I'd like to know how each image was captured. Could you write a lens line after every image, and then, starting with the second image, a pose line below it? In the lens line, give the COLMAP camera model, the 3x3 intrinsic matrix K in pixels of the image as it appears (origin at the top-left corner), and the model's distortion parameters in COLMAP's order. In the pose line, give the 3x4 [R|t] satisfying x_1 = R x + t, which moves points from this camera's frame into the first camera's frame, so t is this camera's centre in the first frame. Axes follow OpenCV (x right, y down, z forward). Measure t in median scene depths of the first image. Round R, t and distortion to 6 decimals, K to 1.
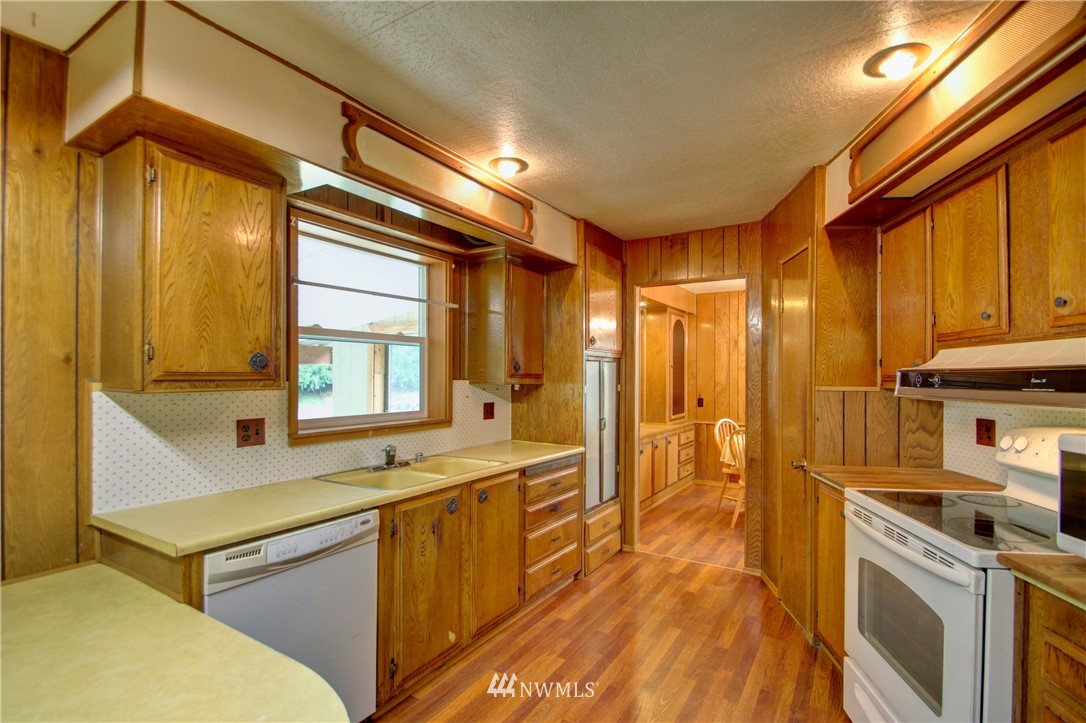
lens RADIAL K [[506.6, 0, 550.7], [0, 506.6, 376.0], [0, 0, 1]] dist [0.004353, -0.014371]
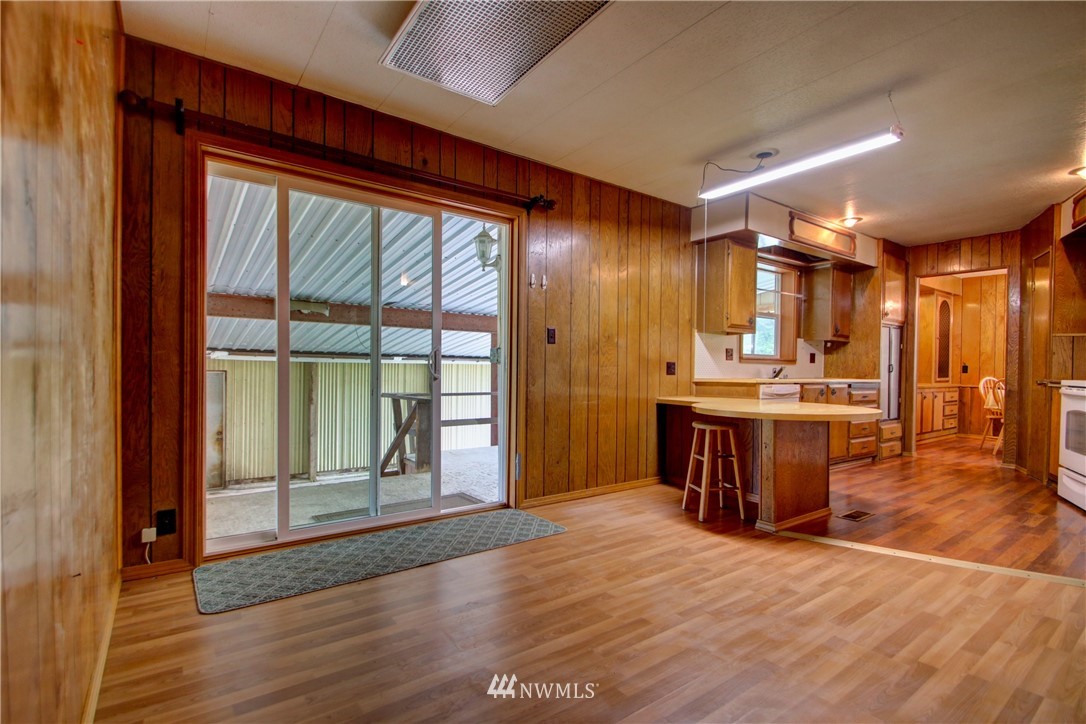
lens RADIAL K [[506.6, 0, 549.3], [0, 506.6, 376.6], [0, 0, 1]] dist [0.004353, -0.014371]
pose [[0.924123, 0.014235, -0.381829, -0.285611], [-0.009418, 0.999851, 0.014482, 0.113547], [0.381978, -0.009787, 0.924120, -0.871251]]
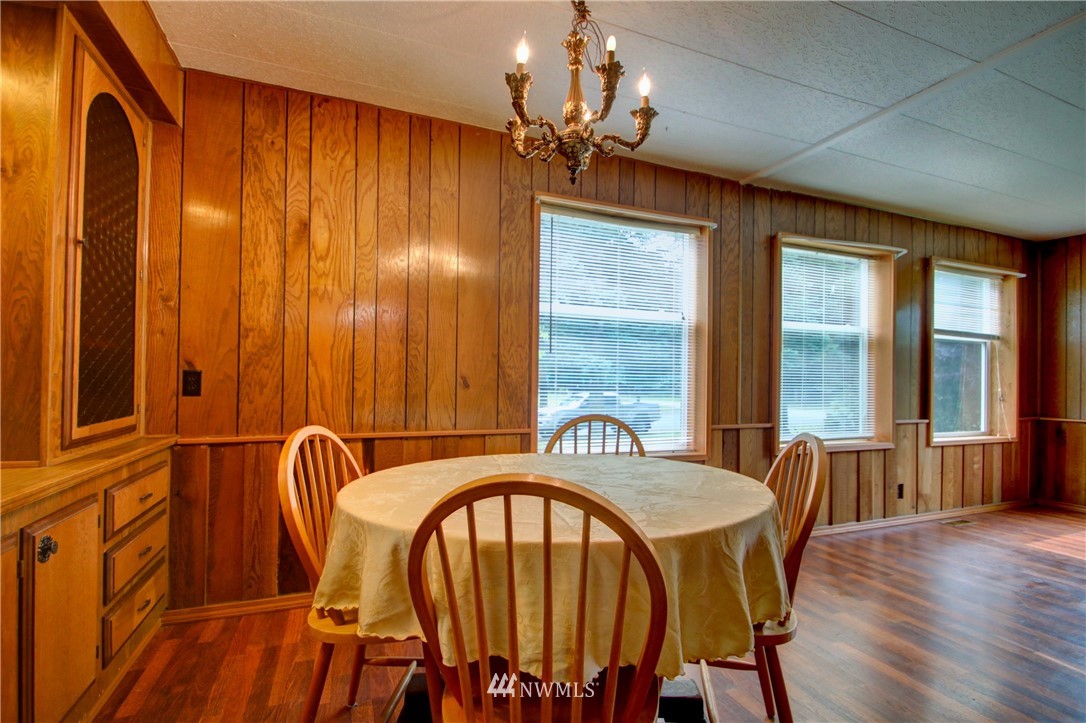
lens RADIAL K [[506.6, 0, 552.0], [0, 506.6, 372.6], [0, 0, 1]] dist [0.004353, -0.014371]
pose [[0.590140, 0.014750, 0.807166, 0.299729], [-0.015496, 0.999856, -0.006942, 0.081249], [-0.807152, -0.008411, 0.590283, 1.107829]]
